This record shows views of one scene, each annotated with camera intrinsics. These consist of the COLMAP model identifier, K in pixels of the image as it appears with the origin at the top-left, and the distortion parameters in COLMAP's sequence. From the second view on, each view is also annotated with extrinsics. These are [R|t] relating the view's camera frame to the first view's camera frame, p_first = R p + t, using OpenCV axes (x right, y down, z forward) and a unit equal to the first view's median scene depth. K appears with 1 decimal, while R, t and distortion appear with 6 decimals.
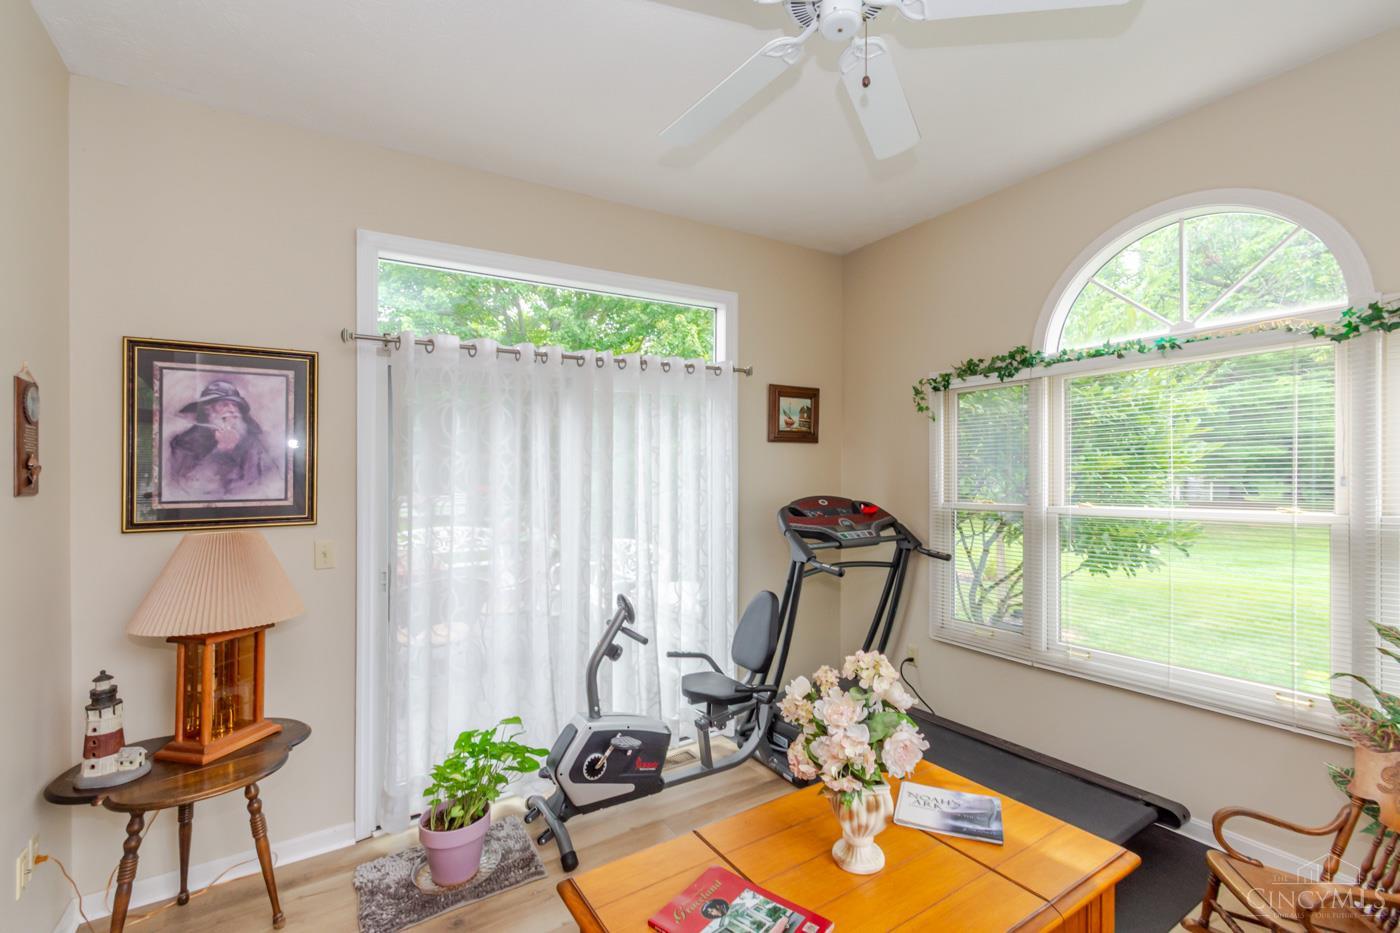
lens RADIAL K [[620.5, 0, 700.0], [0, 620.5, 466.5], [0, 0, 1]] dist [0.001587, 0.000061]
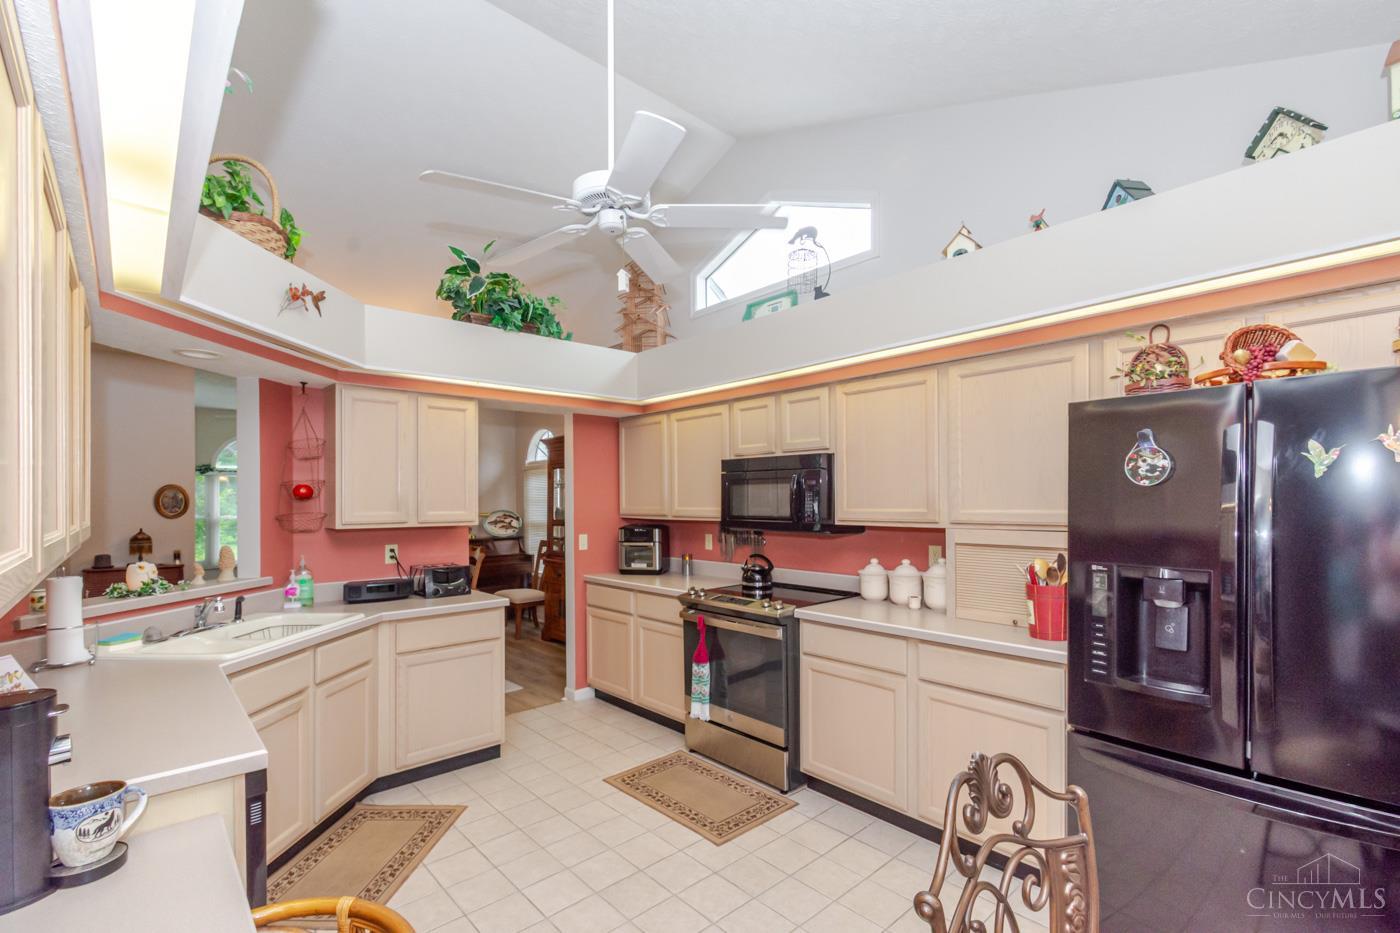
lens RADIAL K [[626.9, 0, 694.2], [0, 626.9, 500.3], [0, 0, 1]] dist [-0.000811, -0.000234]
pose [[-0.134367, 0.019601, 0.990738, -2.797741], [-0.002713, 0.999793, -0.020148, 0.036309], [-0.990928, -0.005395, -0.134286, -0.911929]]
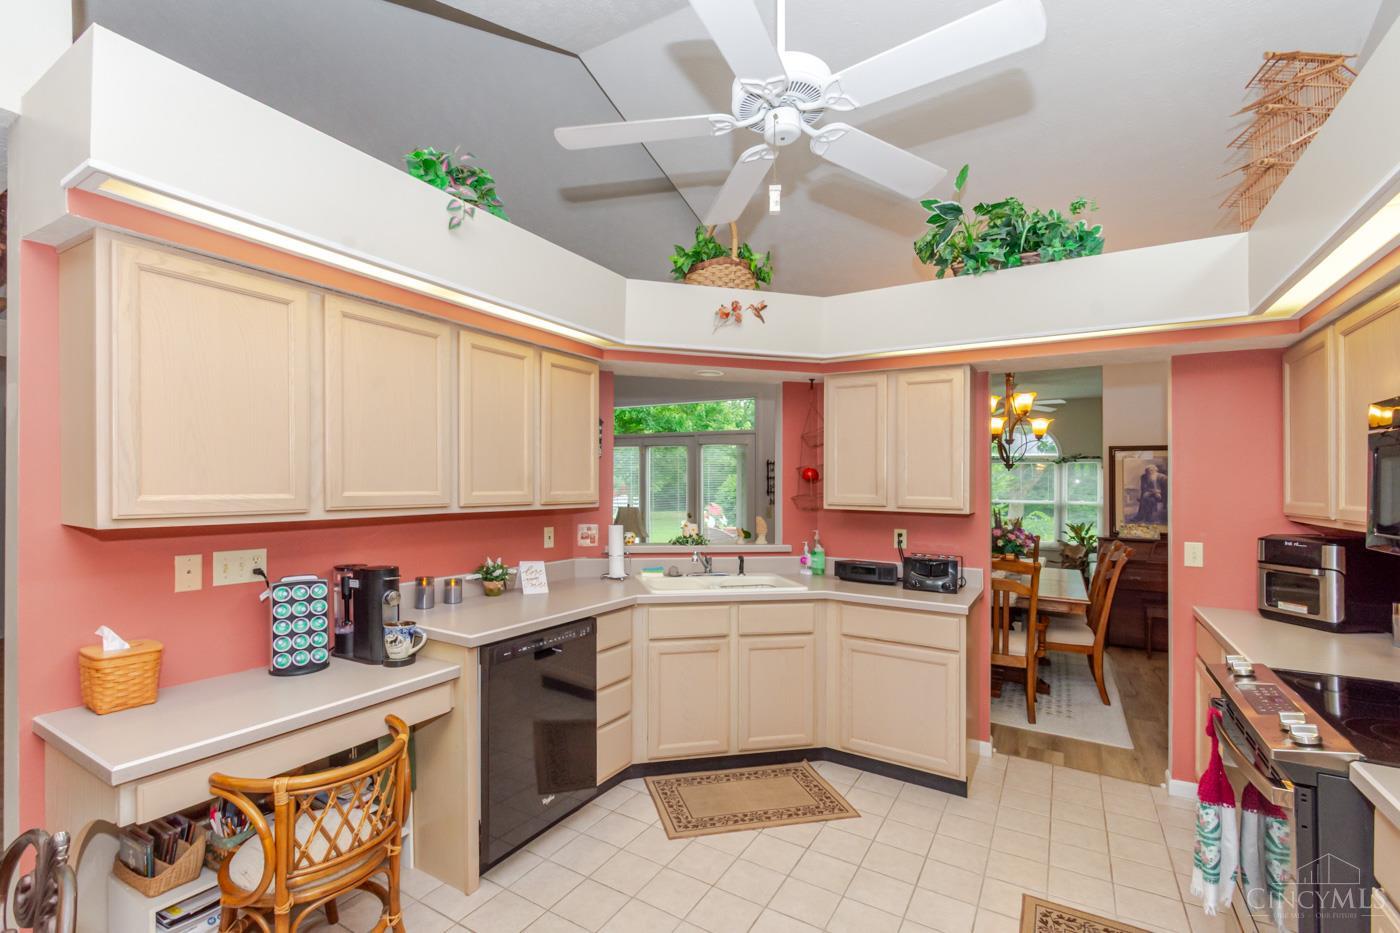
lens RADIAL K [[617.3, 0, 676.5], [0, 617.3, 487.0], [0, 0, 1]] dist [-0.000383, -0.000151]
pose [[0.913489, 0.031848, 0.405615, -2.368173], [-0.037896, 0.999258, 0.006886, 0.027119], [-0.405095, -0.021661, 0.914018, -1.408647]]
